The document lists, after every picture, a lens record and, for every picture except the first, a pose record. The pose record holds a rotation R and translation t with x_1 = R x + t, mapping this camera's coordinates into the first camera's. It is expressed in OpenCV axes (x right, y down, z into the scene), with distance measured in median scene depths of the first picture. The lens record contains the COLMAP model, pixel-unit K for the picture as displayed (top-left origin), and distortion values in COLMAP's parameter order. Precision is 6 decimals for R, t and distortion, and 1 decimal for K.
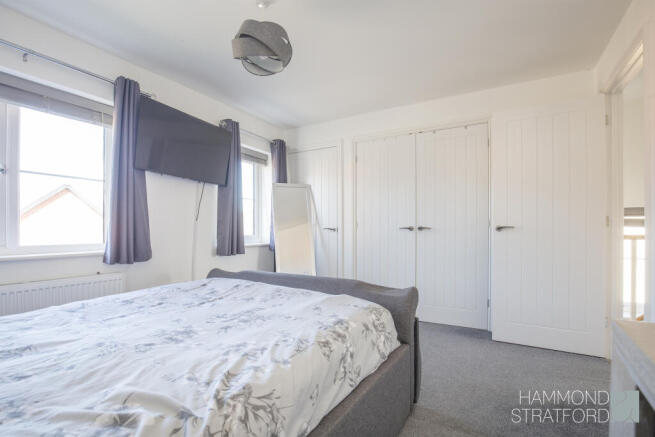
lens RADIAL K [[314.3, 0, 326.2], [0, 314.3, 234.1], [0, 0, 1]] dist [-0.014184, -0.000364]
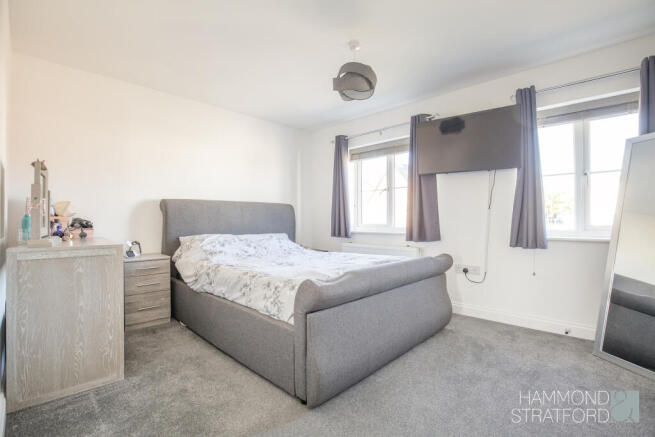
lens RADIAL K [[311.6, 0, 327.5], [0, 311.6, 212.2], [0, 0, 1]] dist [-0.001064, -0.000150]
pose [[-0.257366, -0.007510, -0.966285, 0.665891], [-0.000678, 0.999971, -0.007591, -0.023505], [0.966314, -0.001298, -0.257364, 0.725886]]
